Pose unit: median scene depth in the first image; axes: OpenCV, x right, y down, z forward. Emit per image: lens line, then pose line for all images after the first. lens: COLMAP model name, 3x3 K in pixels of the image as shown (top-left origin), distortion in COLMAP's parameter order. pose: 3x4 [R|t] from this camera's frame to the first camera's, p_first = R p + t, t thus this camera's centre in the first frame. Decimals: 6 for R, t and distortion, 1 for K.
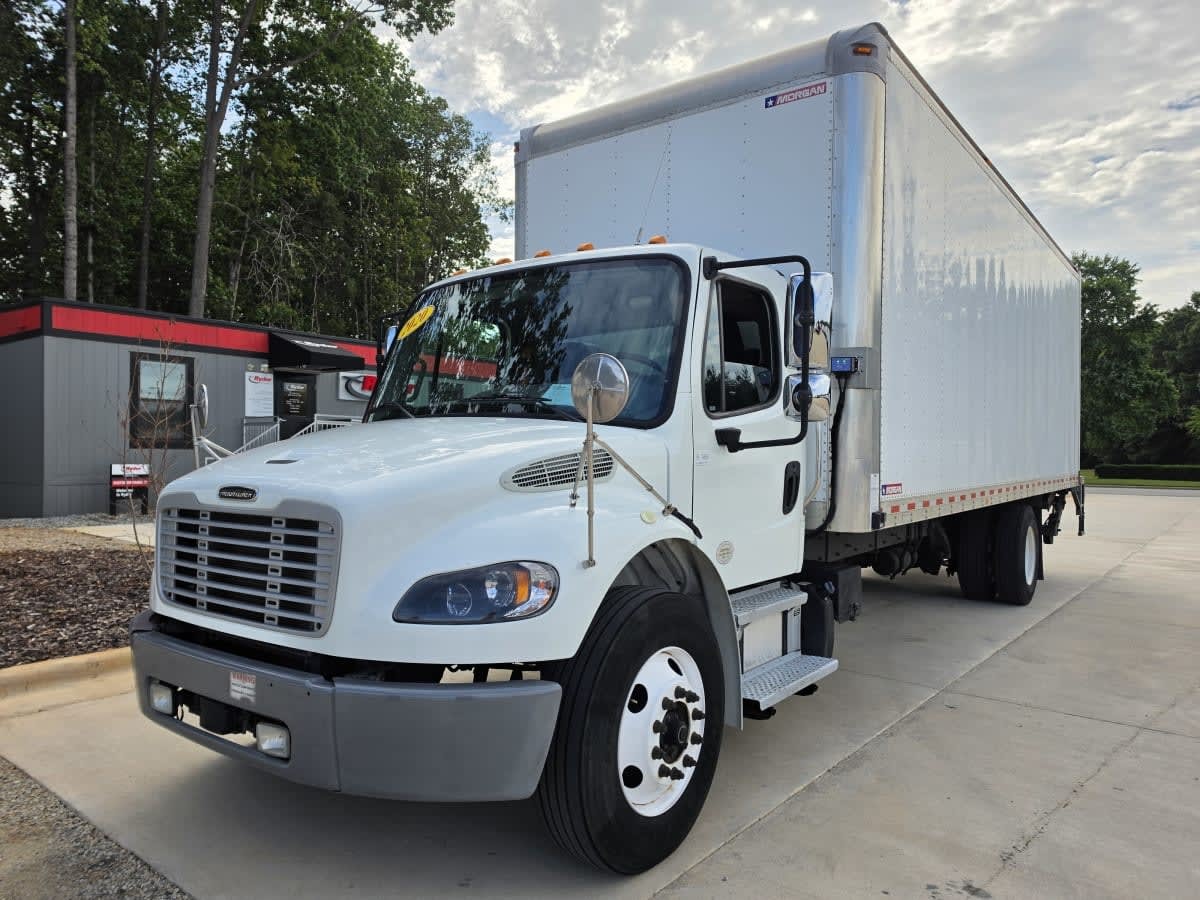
lens RADIAL K [[832.9, 0, 600.0], [0, 832.9, 450.0], [0, 0, 1]] dist [-0.004240, -0.000334]
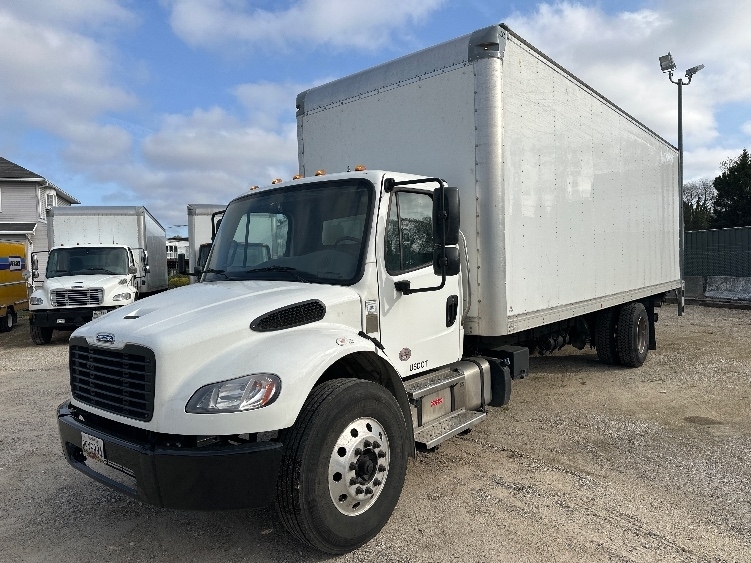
lens RADIAL K [[521.3, 0, 375.5], [0, 521.3, 281.5], [0, 0, 1]] dist [-0.004240, -0.000334]
pose [[0.997592, -0.046412, -0.051530, 0.163753], [0.047681, 0.998582, 0.023671, -0.055895], [0.050359, -0.026071, 0.998391, -0.047402]]
